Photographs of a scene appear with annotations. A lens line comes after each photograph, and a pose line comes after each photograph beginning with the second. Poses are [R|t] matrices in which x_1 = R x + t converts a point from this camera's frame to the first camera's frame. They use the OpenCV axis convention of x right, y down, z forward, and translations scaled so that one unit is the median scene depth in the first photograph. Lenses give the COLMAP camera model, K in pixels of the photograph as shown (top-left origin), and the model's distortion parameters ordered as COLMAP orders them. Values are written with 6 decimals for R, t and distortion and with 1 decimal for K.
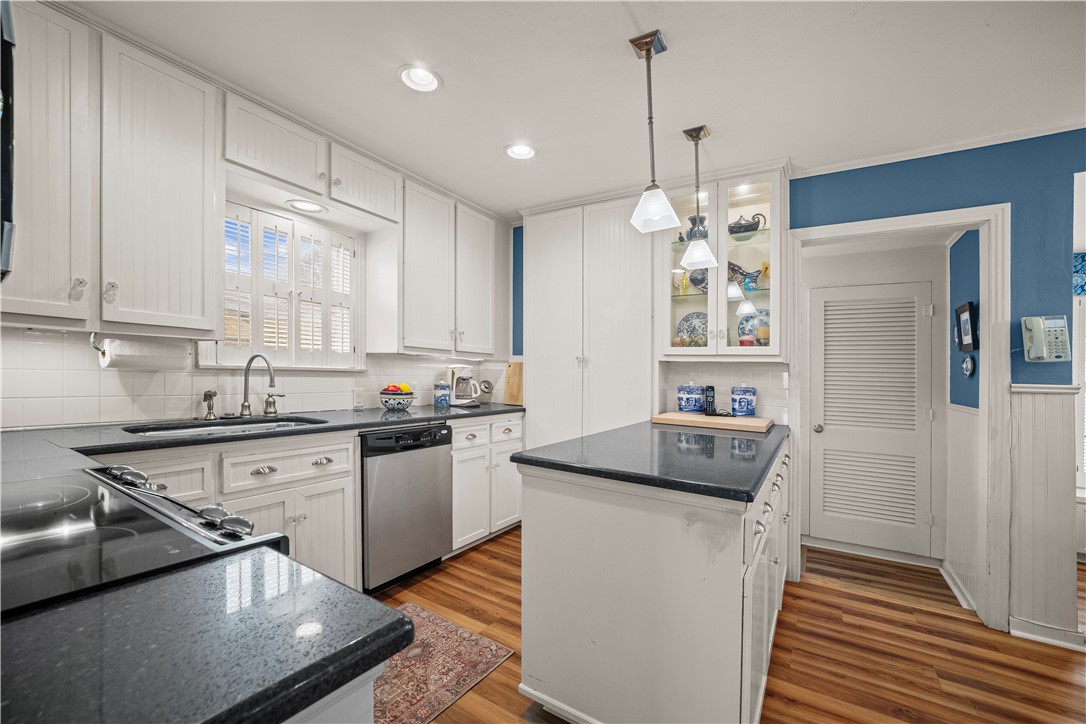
lens RADIAL K [[440.1, 0, 549.0], [0, 440.1, 370.4], [0, 0, 1]] dist [-0.022034, 0.005227]
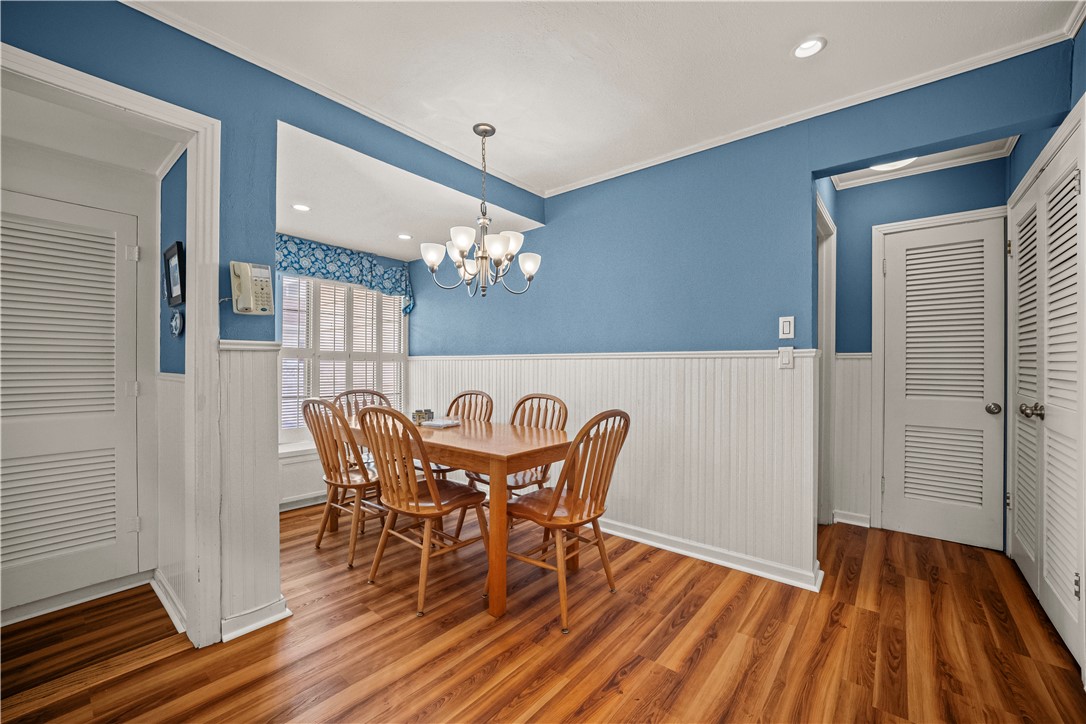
lens RADIAL K [[434.1, 0, 541.1], [0, 434.1, 363.2], [0, 0, 1]] dist [-0.025825, 0.005540]
pose [[0.130725, -0.014448, 0.991313, 0.330992], [-0.007647, 0.999849, 0.015580, 0.057253], [-0.991389, -0.009617, 0.130595, 0.277752]]
